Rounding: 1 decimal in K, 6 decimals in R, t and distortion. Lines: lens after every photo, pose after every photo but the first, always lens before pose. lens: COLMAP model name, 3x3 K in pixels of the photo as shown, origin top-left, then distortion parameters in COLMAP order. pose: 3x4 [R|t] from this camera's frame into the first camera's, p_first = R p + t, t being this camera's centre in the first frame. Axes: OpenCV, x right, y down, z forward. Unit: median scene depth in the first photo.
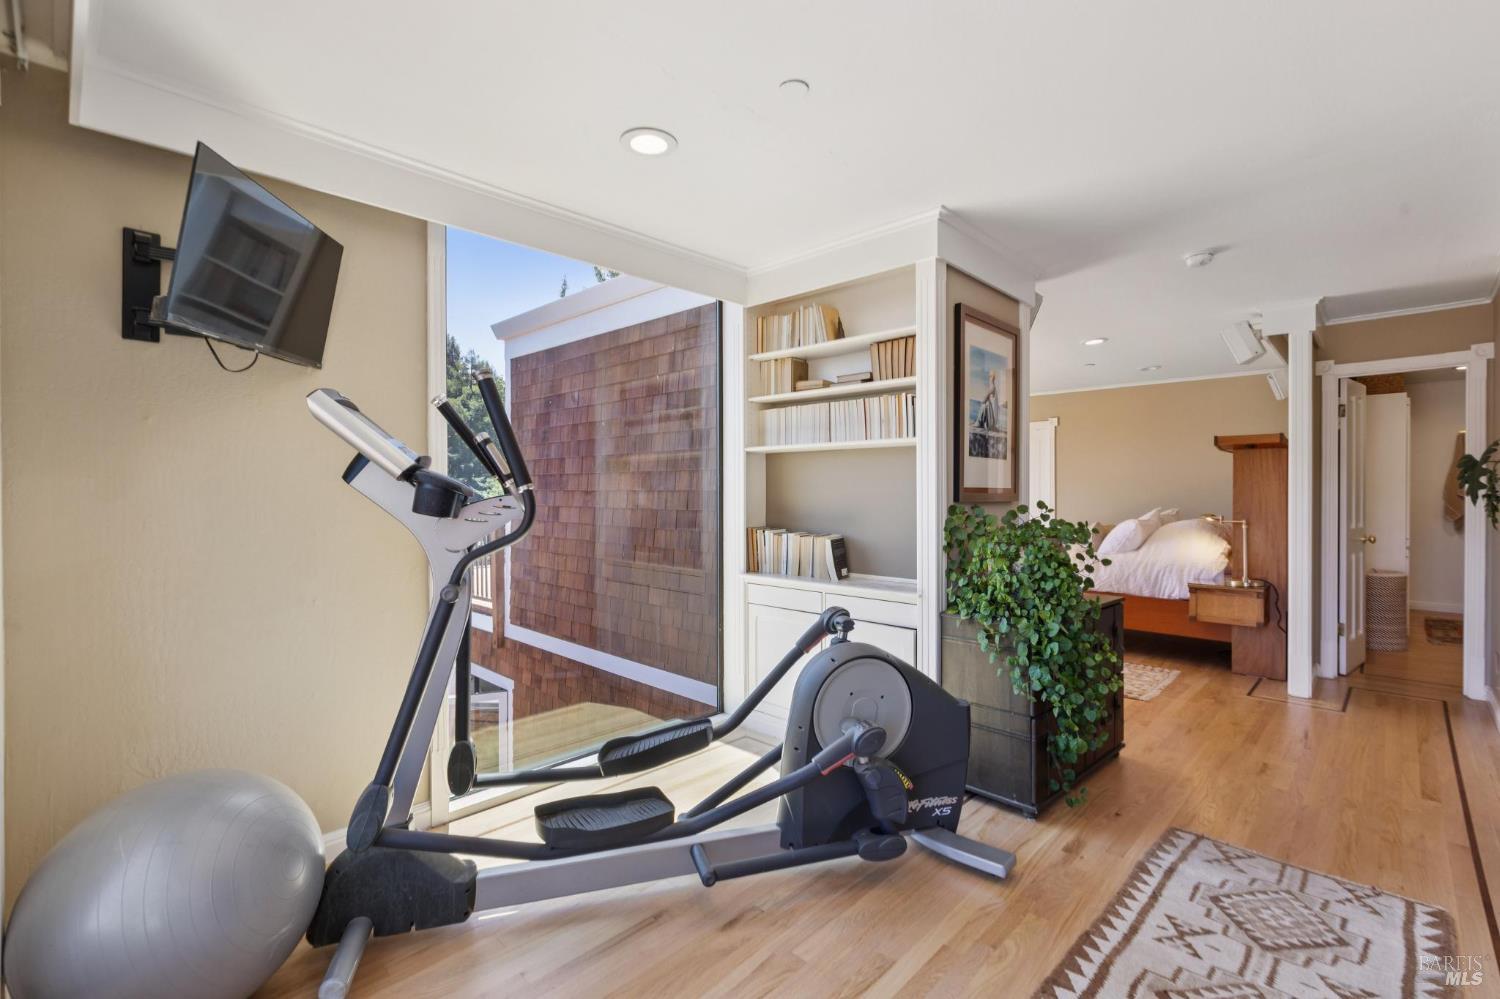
lens RADIAL K [[675.1, 0, 747.2], [0, 675.1, 498.5], [0, 0, 1]] dist [0.007697, -0.002135]
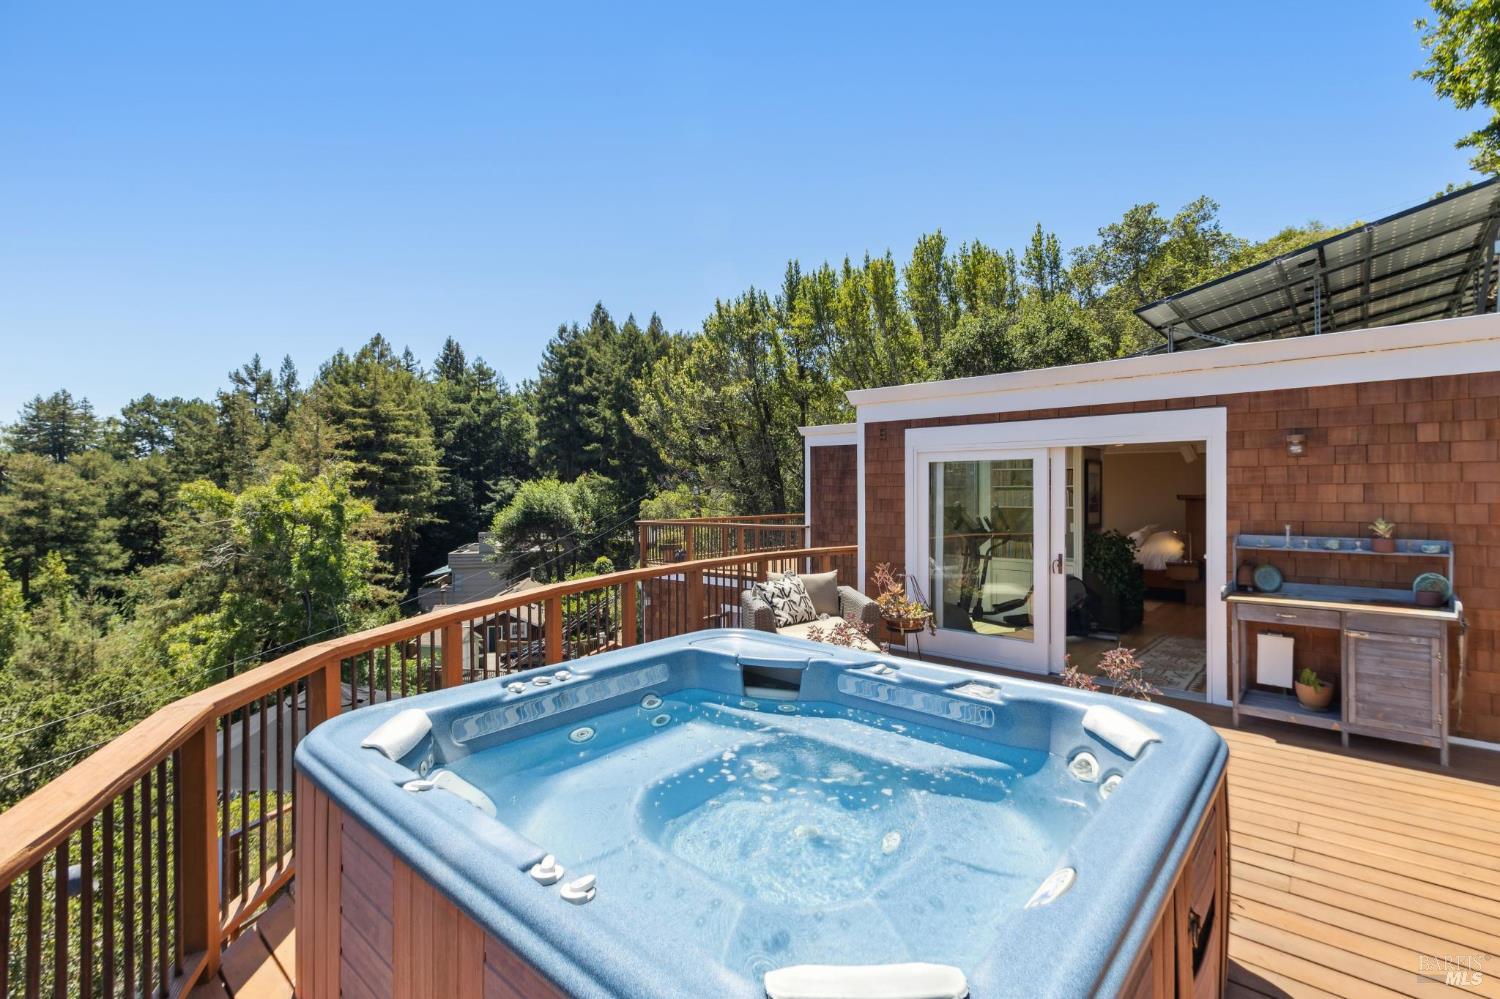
lens RADIAL K [[675.1, 0, 751.5], [0, 675.1, 491.5], [0, 0, 1]] dist [0.007697, -0.002135]
pose [[0.999249, -0.000244, 0.038740, -0.780278], [0.000611, 0.999955, -0.009459, -0.082791], [-0.038736, 0.009475, 0.999205, -1.149397]]
